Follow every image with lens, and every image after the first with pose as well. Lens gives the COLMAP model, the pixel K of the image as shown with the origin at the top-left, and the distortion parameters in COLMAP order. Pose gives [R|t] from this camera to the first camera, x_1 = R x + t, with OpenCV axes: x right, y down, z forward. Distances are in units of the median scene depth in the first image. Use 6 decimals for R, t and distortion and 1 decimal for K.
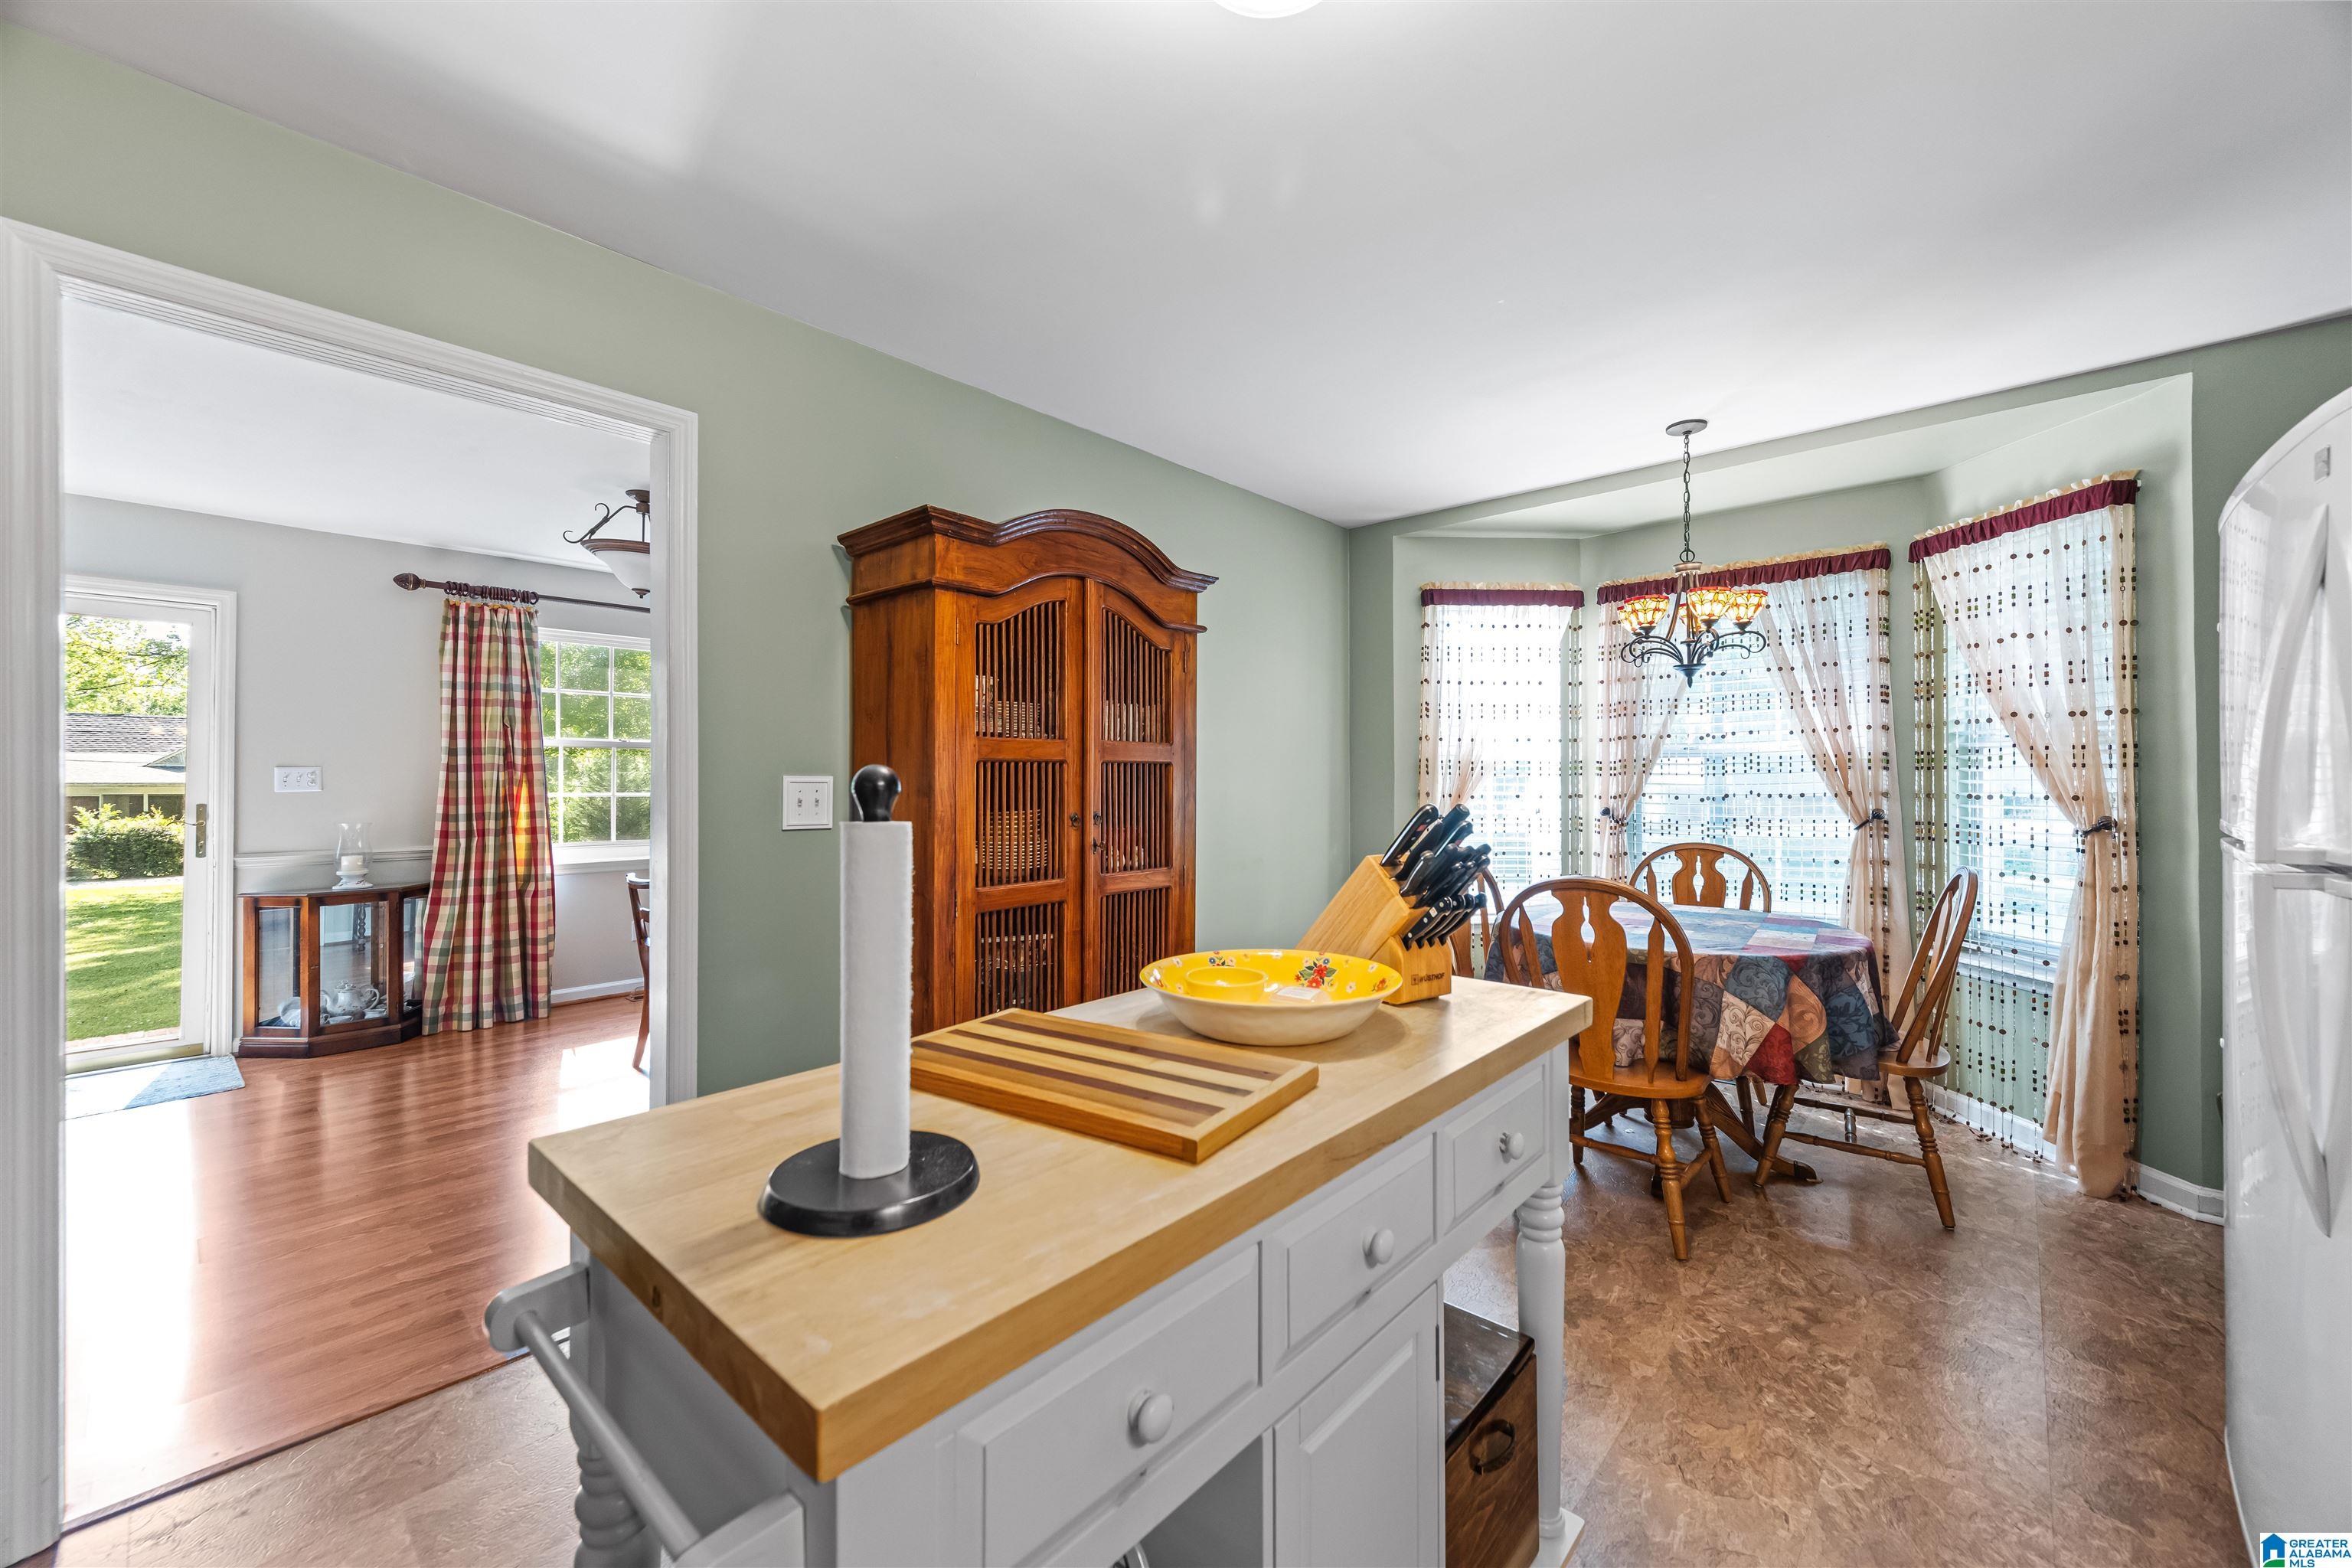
lens RADIAL K [[921.9, 0, 1182.5], [0, 921.9, 763.2], [0, 0, 1]] dist [-0.000380, -0.000325]
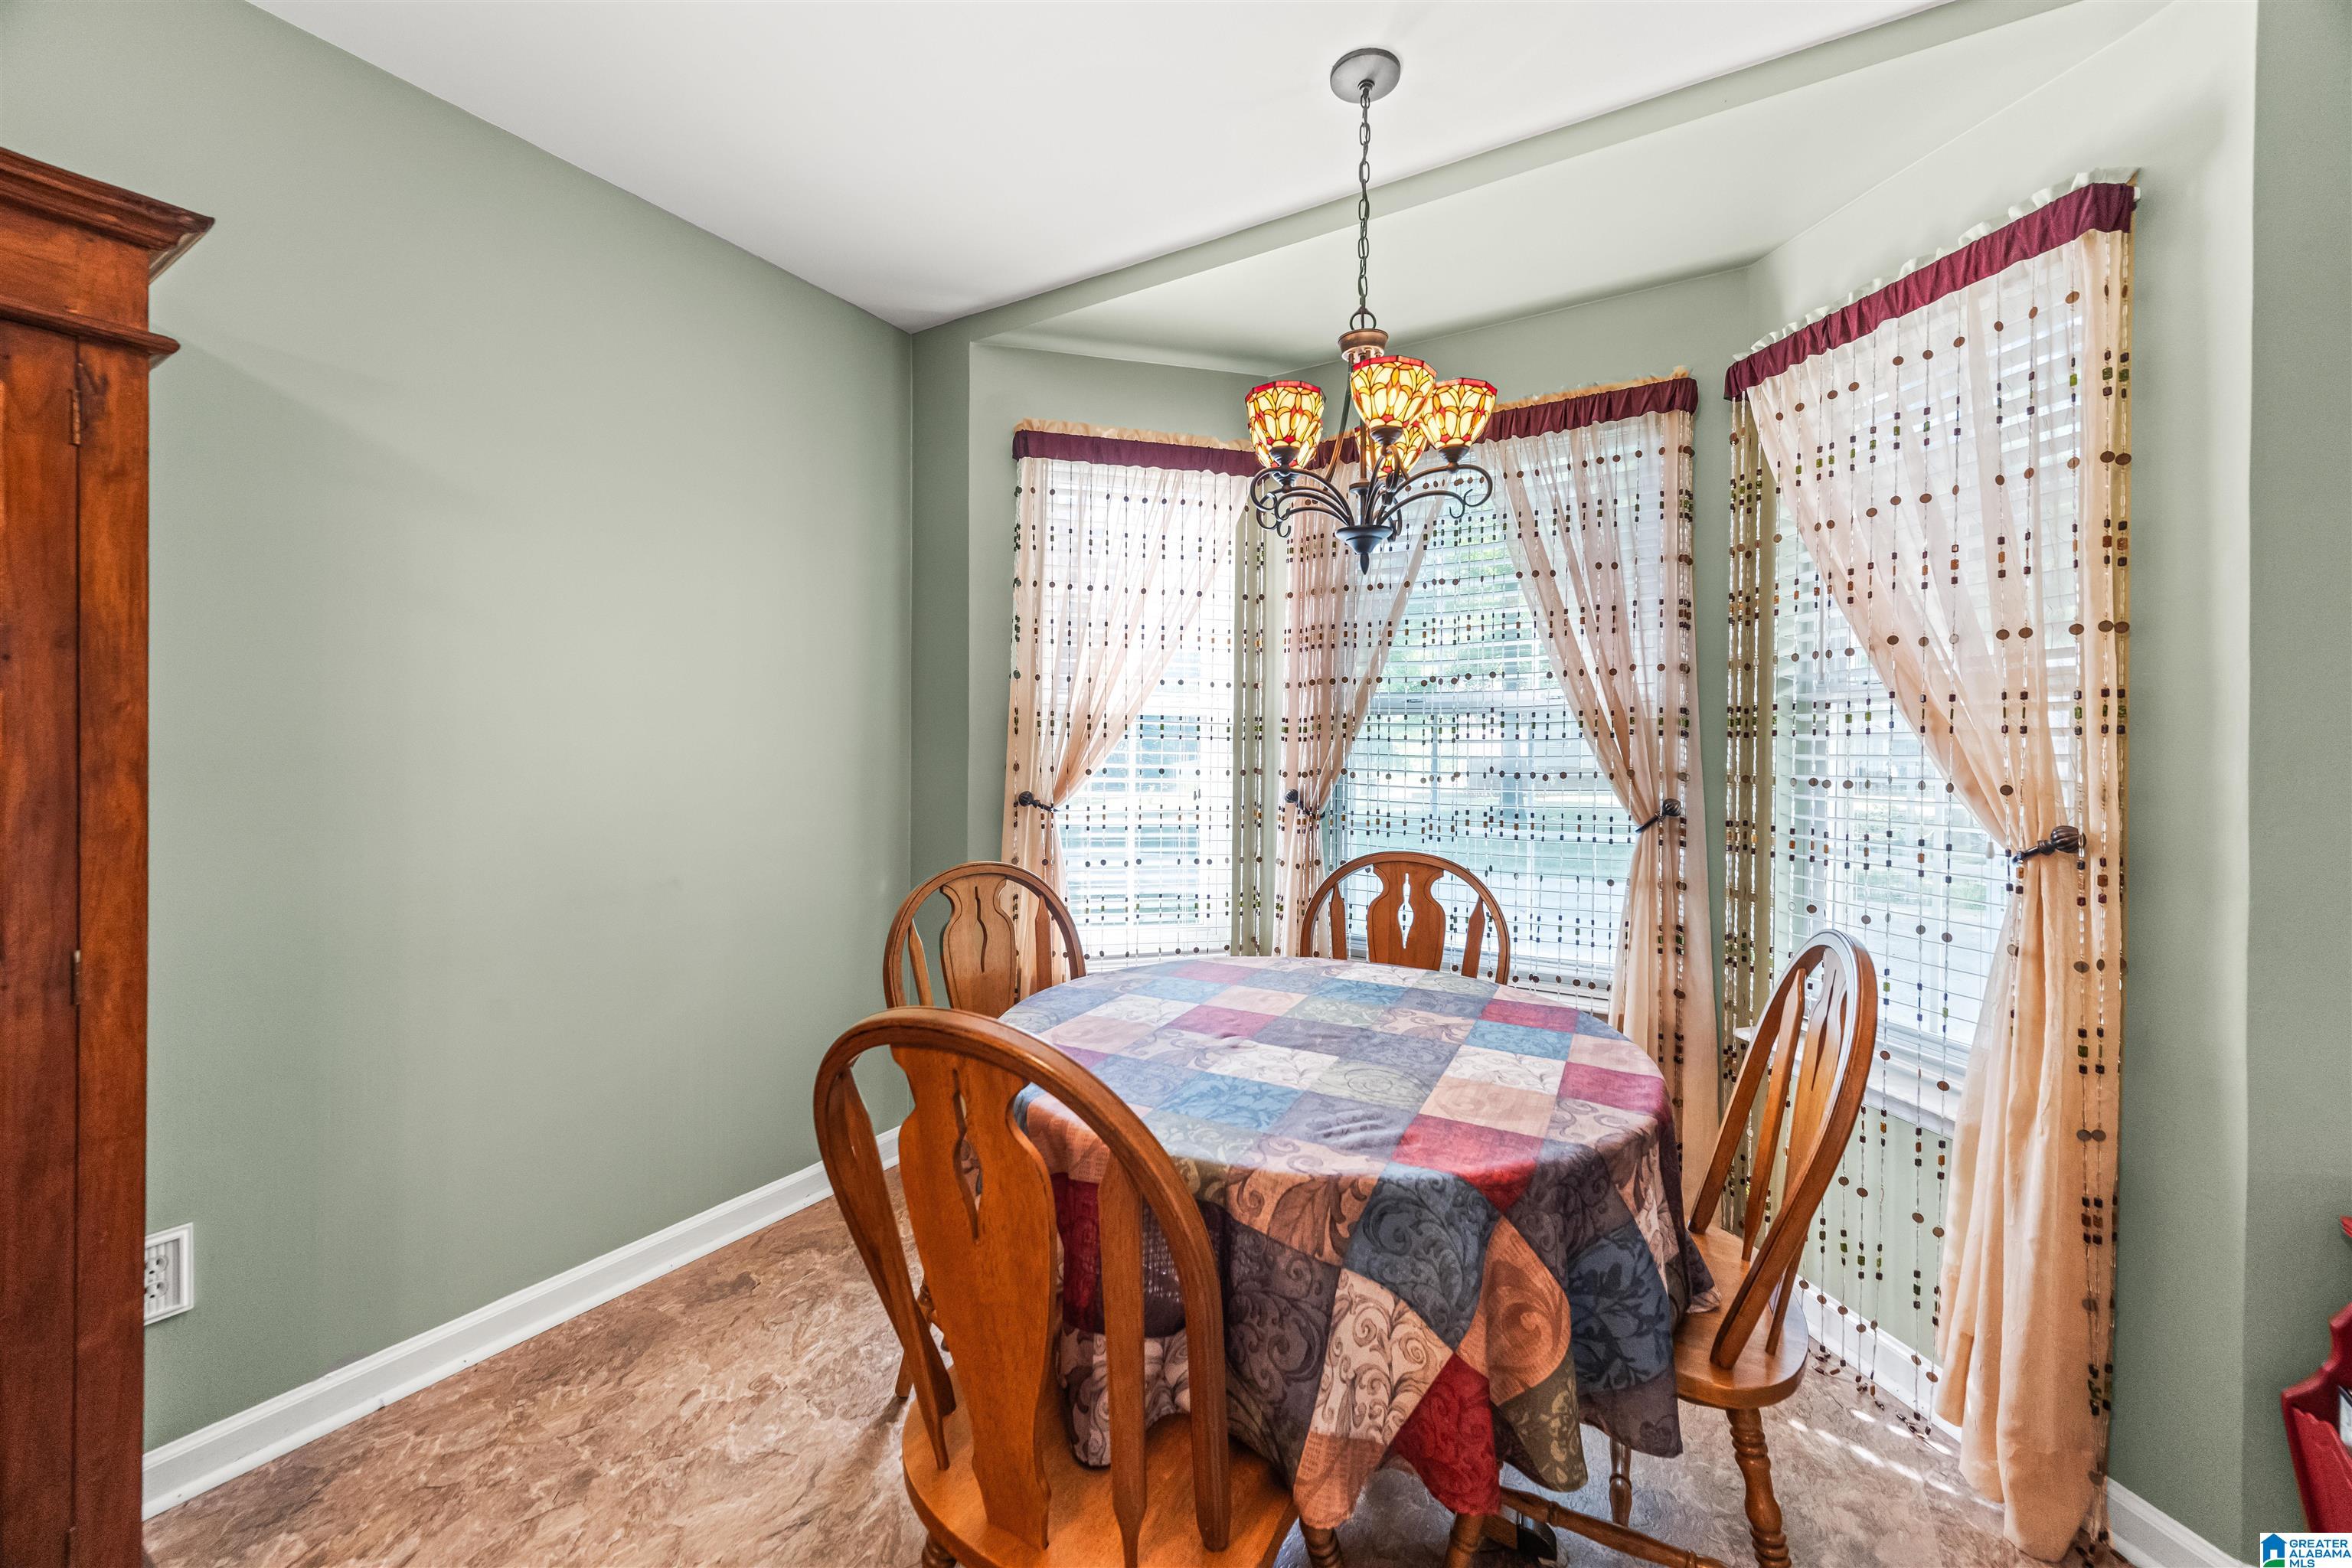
lens RADIAL K [[924.3, 0, 1201.2], [0, 924.3, 730.7], [0, 0, 1]] dist [0.004538, -0.000149]
pose [[0.981921, 0.018053, 0.188431, 0.352682], [-0.018357, 0.999831, -0.000135, 0.010134], [-0.188401, -0.003327, 0.982086, 0.485382]]
